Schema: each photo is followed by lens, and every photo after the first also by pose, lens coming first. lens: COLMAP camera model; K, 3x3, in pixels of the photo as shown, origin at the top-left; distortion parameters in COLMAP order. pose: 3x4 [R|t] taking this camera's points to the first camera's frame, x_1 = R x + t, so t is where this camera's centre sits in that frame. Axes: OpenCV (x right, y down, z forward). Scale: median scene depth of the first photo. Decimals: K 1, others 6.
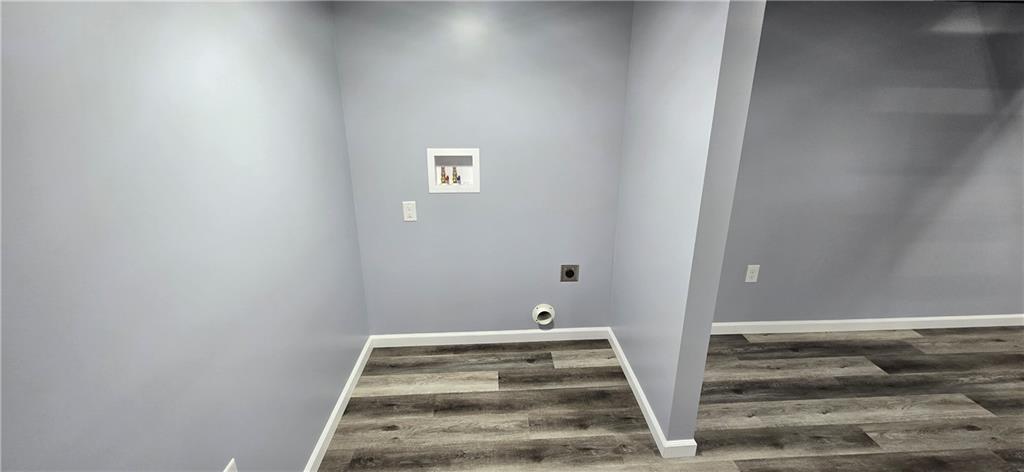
lens RADIAL K [[421.2, 0, 514.6], [0, 421.2, 228.3], [0, 0, 1]] dist [-0.001511, 0.001273]
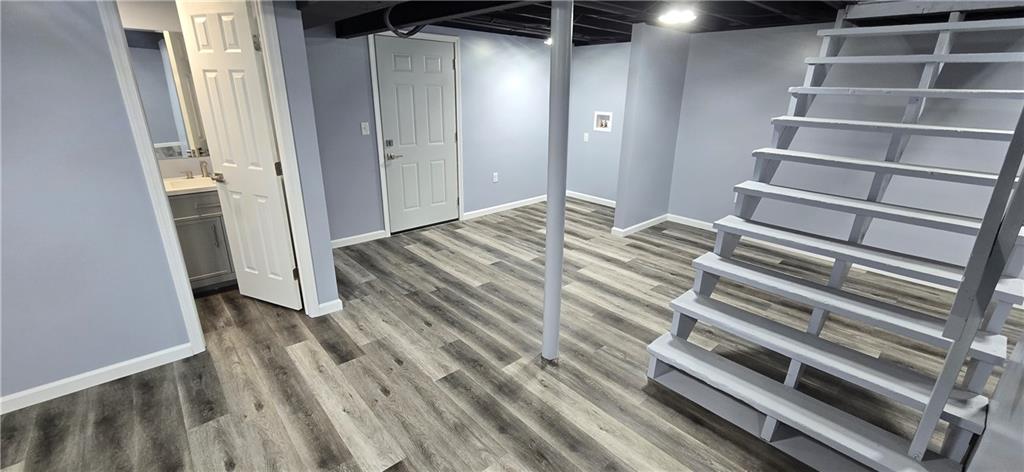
lens RADIAL K [[421.2, 0, 520.0], [0, 421.2, 233.0], [0, 0, 1]] dist [-0.001511, 0.001273]
pose [[0.626104, 0.258284, -0.735719, 1.448133], [-0.249525, 0.960296, 0.124777, 0.281669], [0.738736, 0.105457, 0.665694, -0.840579]]
